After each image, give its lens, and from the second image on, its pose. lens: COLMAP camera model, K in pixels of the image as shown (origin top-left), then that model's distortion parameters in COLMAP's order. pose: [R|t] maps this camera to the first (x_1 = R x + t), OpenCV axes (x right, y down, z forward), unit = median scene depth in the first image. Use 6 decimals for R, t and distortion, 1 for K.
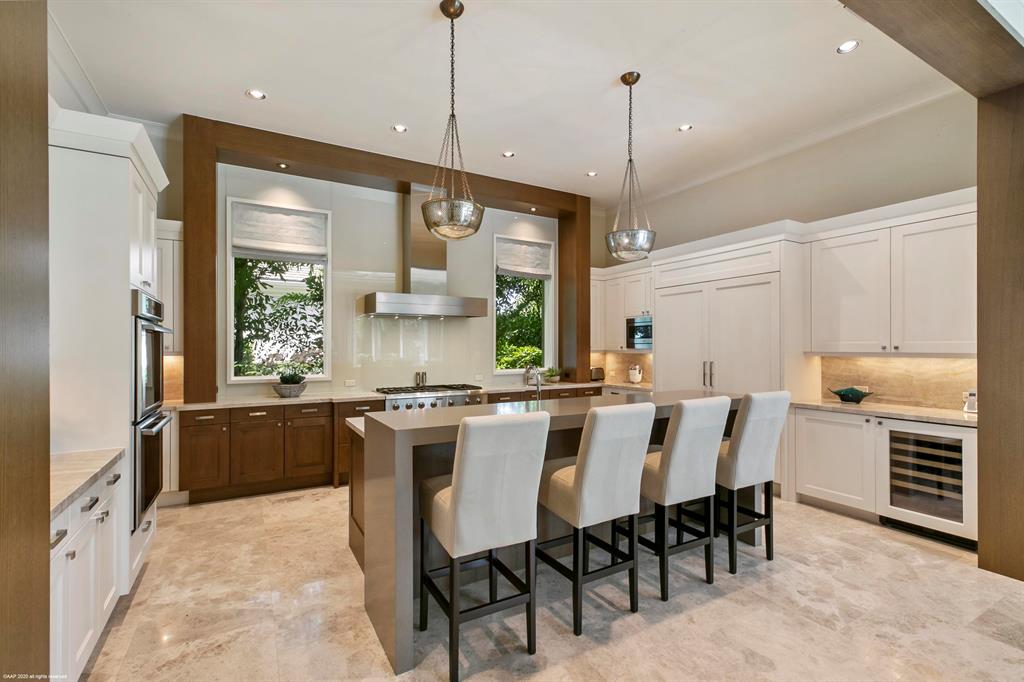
lens RADIAL K [[460.6, 0, 509.5], [0, 460.6, 343.8], [0, 0, 1]] dist [0.003153, 0.000267]
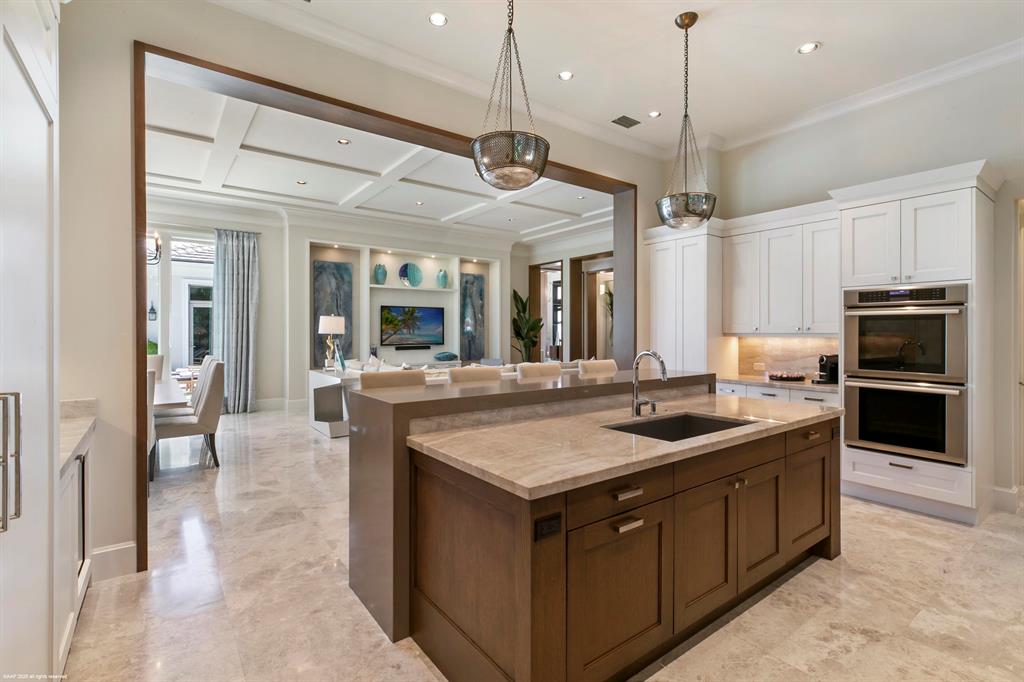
lens RADIAL K [[473.9, 0, 514.4], [0, 473.9, 335.0], [0, 0, 1]] dist [0.000956, 0.000061]
pose [[-0.992056, 0.002565, -0.125768, 0.292655], [0.002645, 0.999996, -0.000470, 0.018285], [0.125766, -0.000799, -0.992060, 1.417870]]
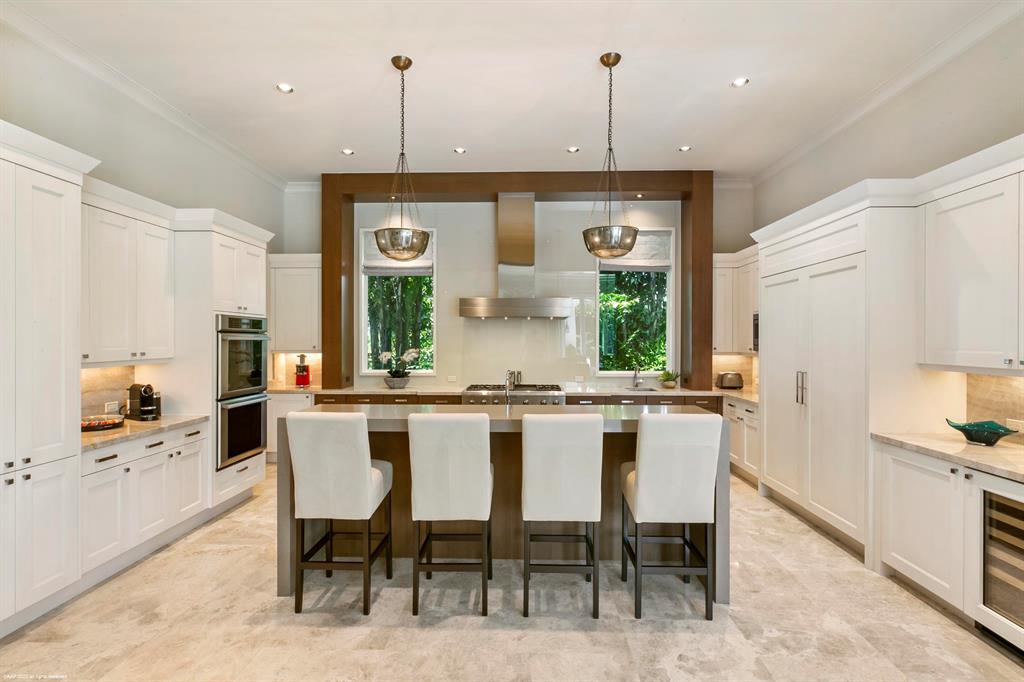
lens RADIAL K [[498.8, 0, 516.3], [0, 498.8, 339.0], [0, 0, 1]] dist [-0.003280, -0.000383]
pose [[0.854780, 0.002749, -0.518983, 0.531780], [0.001180, 0.999973, 0.007241, -0.026379], [0.518989, -0.006802, 0.854754, 0.051578]]
